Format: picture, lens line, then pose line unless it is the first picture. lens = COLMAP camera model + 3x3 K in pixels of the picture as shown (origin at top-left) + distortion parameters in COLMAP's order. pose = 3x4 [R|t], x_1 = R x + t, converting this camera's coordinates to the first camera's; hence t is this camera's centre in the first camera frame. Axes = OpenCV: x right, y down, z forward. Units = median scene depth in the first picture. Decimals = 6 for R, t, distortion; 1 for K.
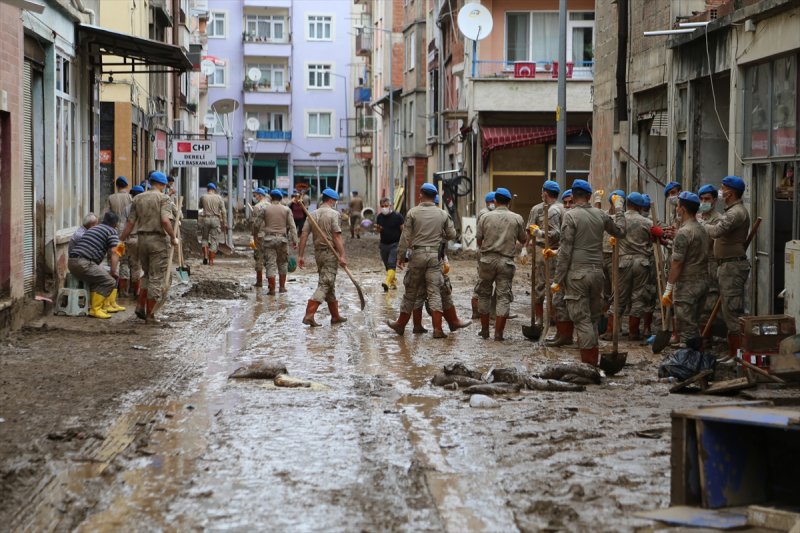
lens RADIAL K [[1859.3, 0, 414.5], [0, 1859.3, 236.1], [0, 0, 1]] dist [0.482120, 0.236152]
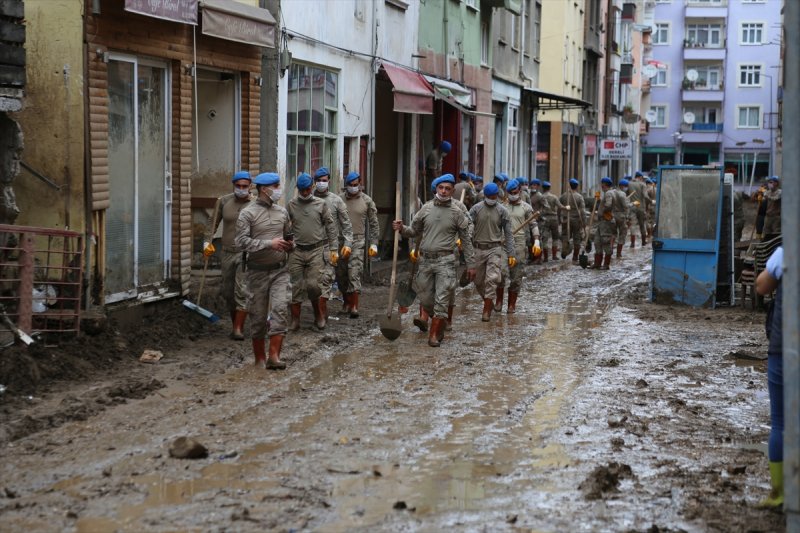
lens RADIAL K [[1859.3, 0, 414.5], [0, 1859.3, 236.1], [0, 0, 1]] dist [0.482120, 0.236152]
pose [[0.968297, 0.021797, -0.248850, 0.045640], [-0.019076, 0.999729, 0.013339, 0.002027], [0.249074, -0.008169, 0.968450, -0.202615]]
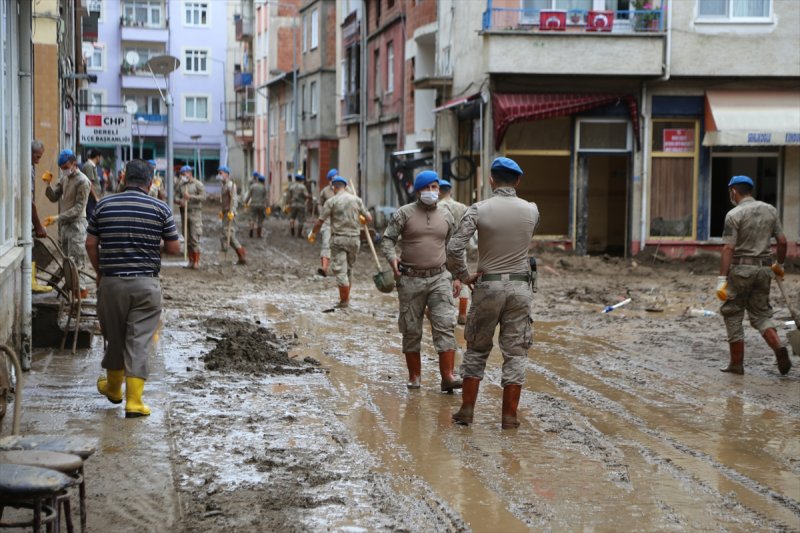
lens RADIAL K [[1504.8, 0, 400.0], [0, 1504.8, 266.5], [0, 0, 1]] dist [0.311247, -0.114350]
pose [[0.994037, -0.000222, 0.109047, -0.033530], [-0.003761, 0.999333, 0.036319, -0.003616], [-0.108982, -0.036512, 0.993373, 0.160845]]
